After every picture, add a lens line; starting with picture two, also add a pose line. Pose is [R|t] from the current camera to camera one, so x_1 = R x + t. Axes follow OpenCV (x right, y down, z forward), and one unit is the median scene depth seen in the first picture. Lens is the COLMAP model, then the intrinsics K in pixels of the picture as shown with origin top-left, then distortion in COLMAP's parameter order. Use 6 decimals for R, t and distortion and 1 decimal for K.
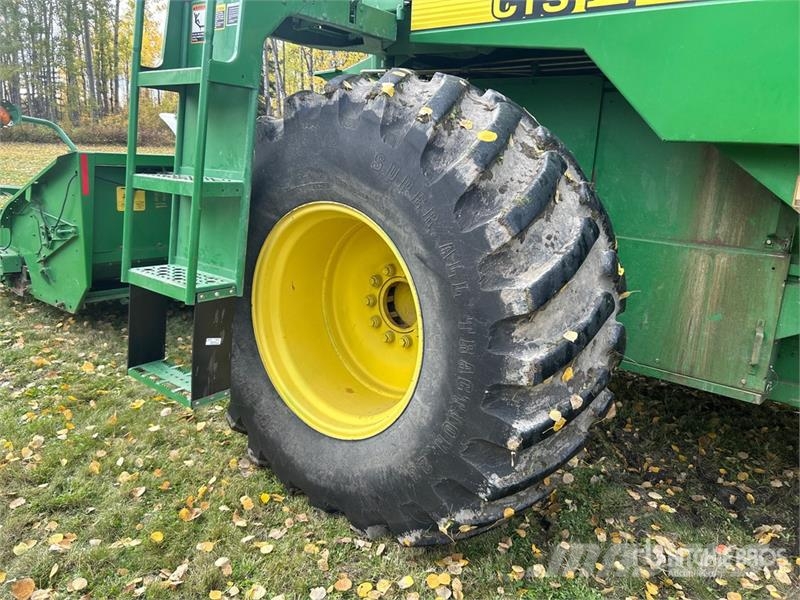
lens RADIAL K [[604.7, 0, 400.0], [0, 604.7, 300.0], [0, 0, 1]] dist [-0.007961, -0.002956]
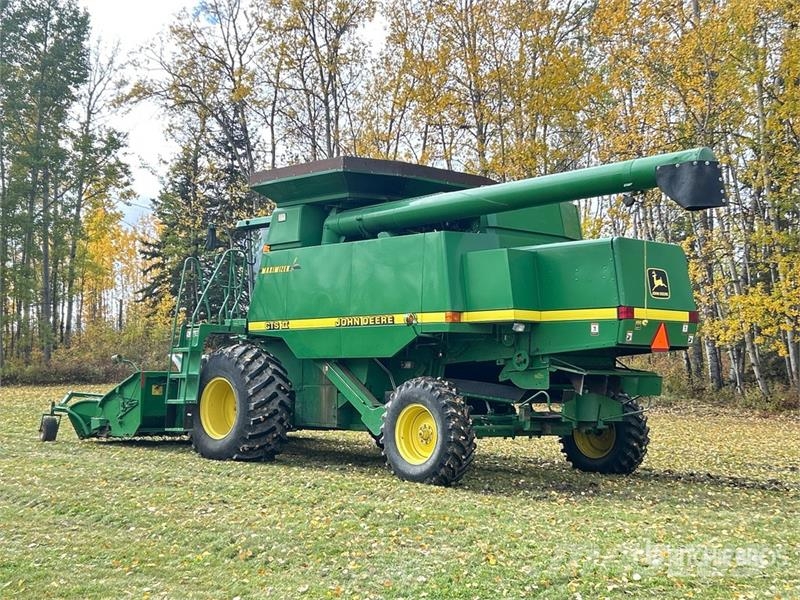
lens RADIAL K [[1218.6, 0, 400.0], [0, 1218.6, 300.0], [0, 0, 1]] dist [0.174300, -0.024640]
pose [[0.991201, -0.057996, -0.118982, 2.011016], [0.019072, 0.952098, -0.305199, 1.797868], [0.130983, 0.300244, 0.944826, -6.484713]]
